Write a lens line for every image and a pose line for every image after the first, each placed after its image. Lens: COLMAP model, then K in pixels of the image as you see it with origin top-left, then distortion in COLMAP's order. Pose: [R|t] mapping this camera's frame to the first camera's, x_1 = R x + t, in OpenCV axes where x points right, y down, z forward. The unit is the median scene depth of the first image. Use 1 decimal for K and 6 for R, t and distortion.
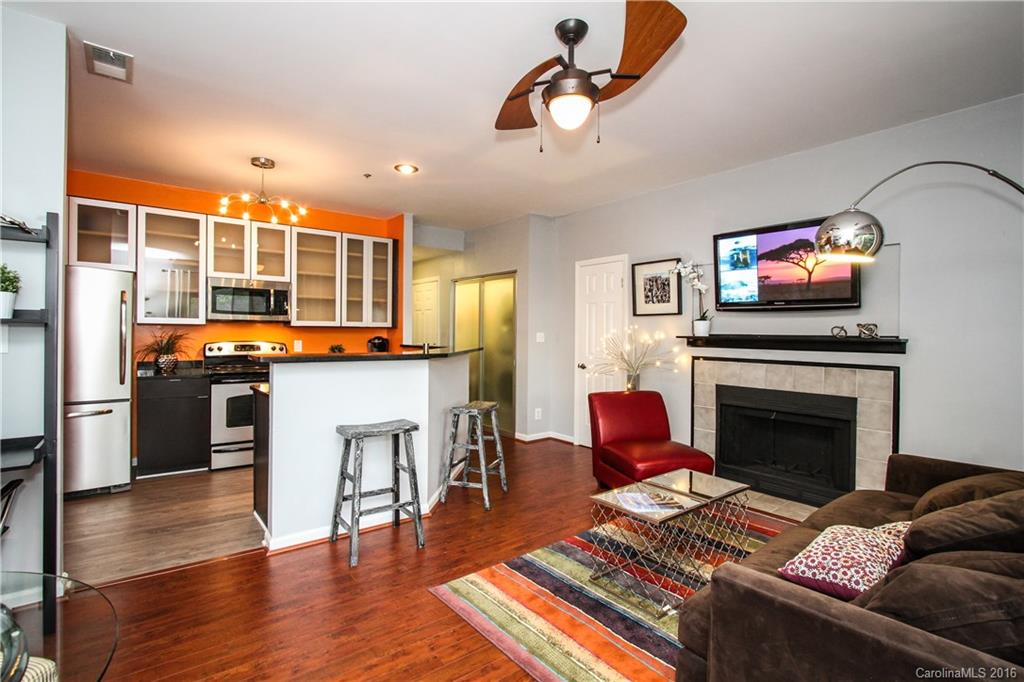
lens RADIAL K [[480.9, 0, 497.0], [0, 480.9, 335.5], [0, 0, 1]] dist [-0.004503, -0.000423]
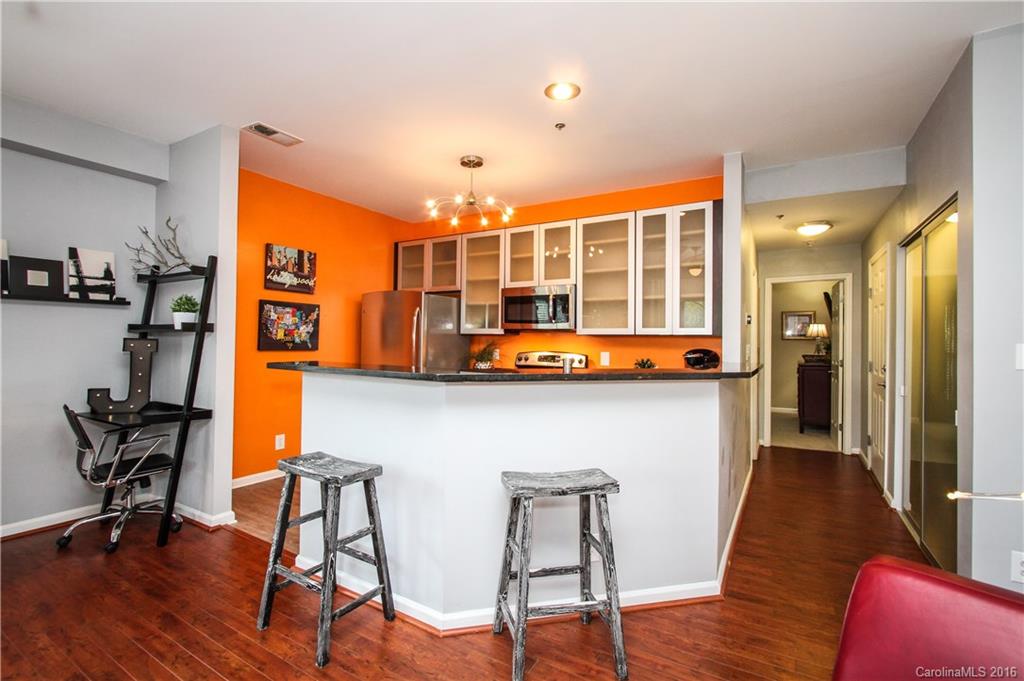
lens RADIAL K [[480.9, 0, 497.0], [0, 480.9, 335.0], [0, 0, 1]] dist [-0.004503, -0.000423]
pose [[0.357515, -0.014843, -0.933789, 0.335648], [-0.012753, 0.999703, -0.020774, 0.000215], [0.933820, 0.019336, 0.357219, 0.577844]]
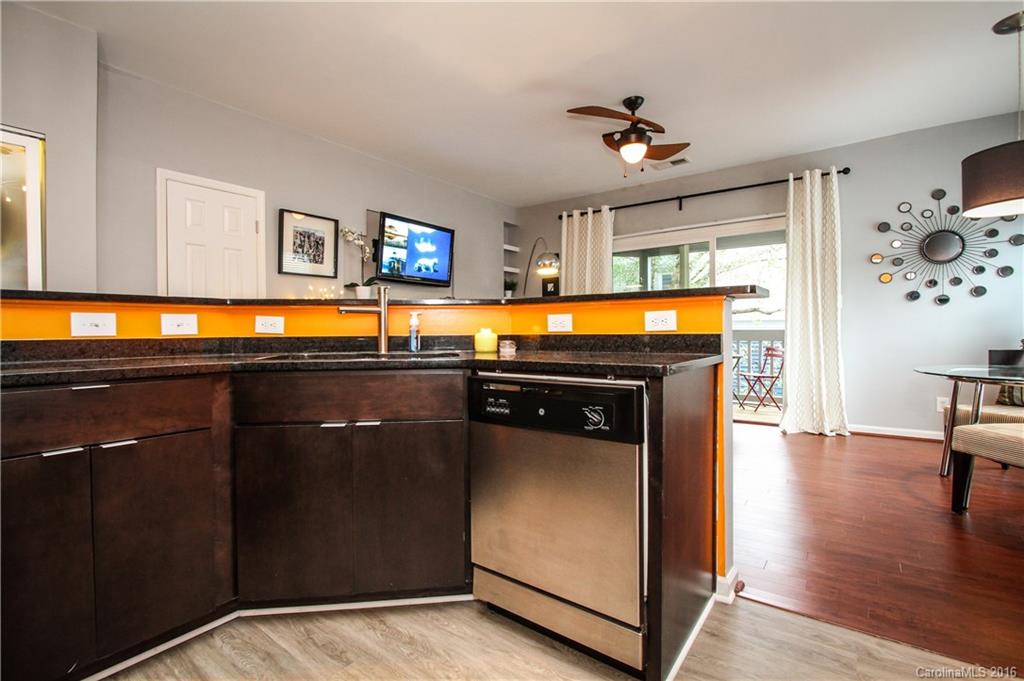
lens RADIAL K [[472.5, 0, 509.4], [0, 472.5, 333.8], [0, 0, 1]] dist [-0.001190, -0.000021]
pose [[-0.272699, -0.014774, 0.961986, -0.575825], [0.009515, 0.999792, 0.018052, 0.049453], [-0.962052, 0.014076, -0.272502, 0.839751]]
